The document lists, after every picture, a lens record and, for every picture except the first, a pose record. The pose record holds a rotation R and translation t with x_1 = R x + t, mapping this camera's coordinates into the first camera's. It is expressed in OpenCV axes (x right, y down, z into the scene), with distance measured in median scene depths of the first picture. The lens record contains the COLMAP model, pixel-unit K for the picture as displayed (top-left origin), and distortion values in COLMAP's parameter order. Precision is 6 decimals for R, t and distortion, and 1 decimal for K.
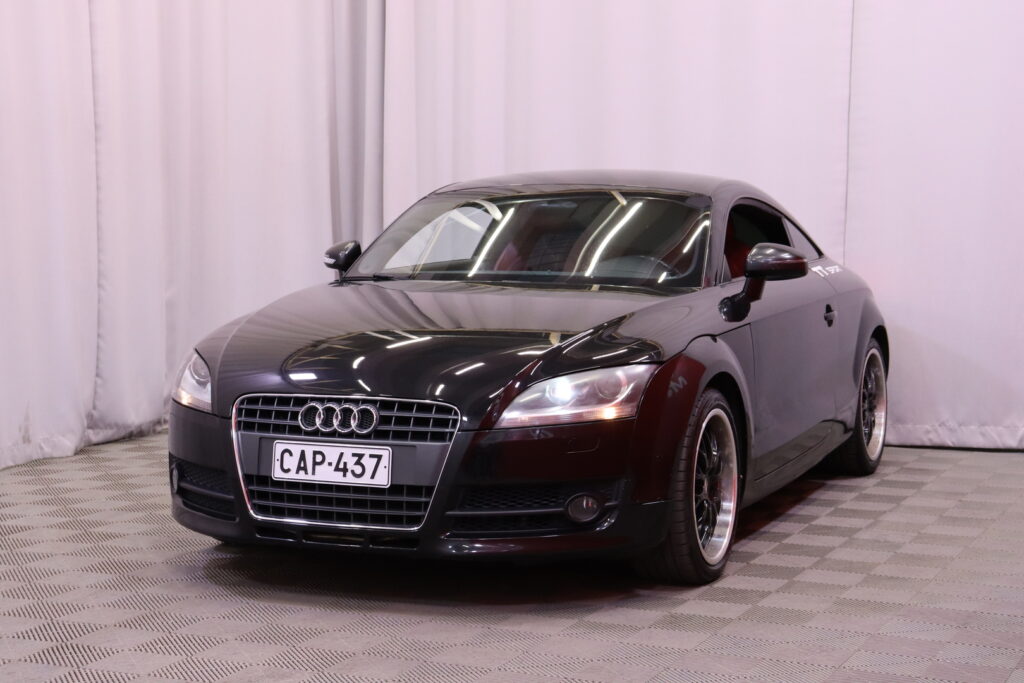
lens RADIAL K [[1915.7, 0, 512.0], [0, 1915.7, 341.5], [0, 0, 1]] dist [0.039094, 0.174339]
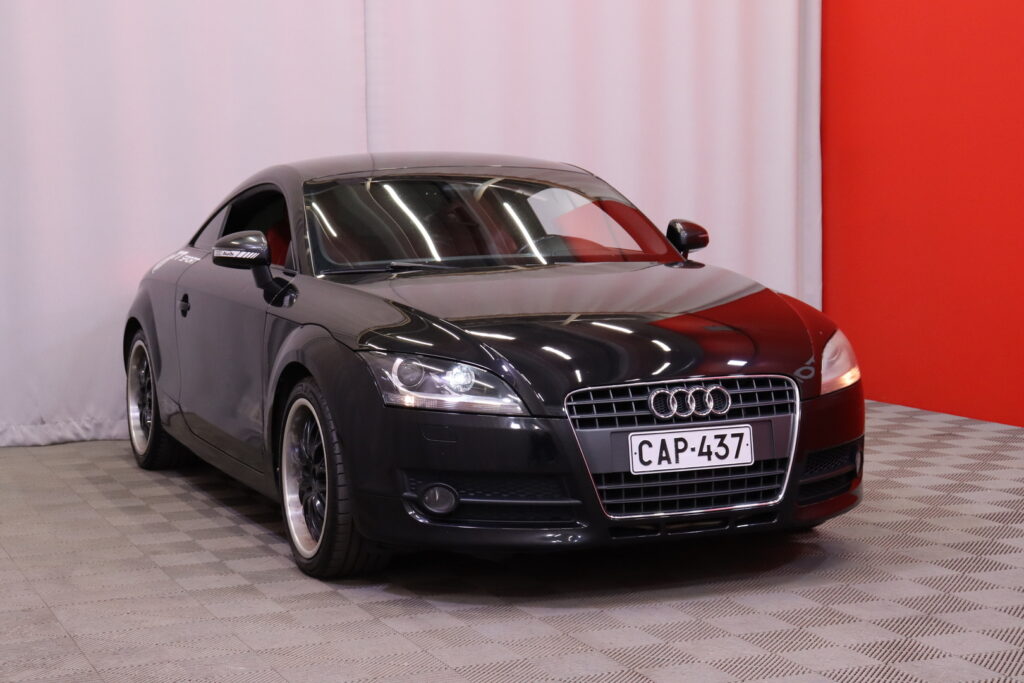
lens RADIAL K [[1908.2, 0, 512.0], [0, 1908.2, 341.5], [0, 0, 1]] dist [0.165947, -0.027112]
pose [[0.682233, -0.074299, 0.727350, -0.856605], [0.074323, 0.996717, 0.032103, -0.028557], [-0.727348, 0.032157, 0.685515, 0.399192]]
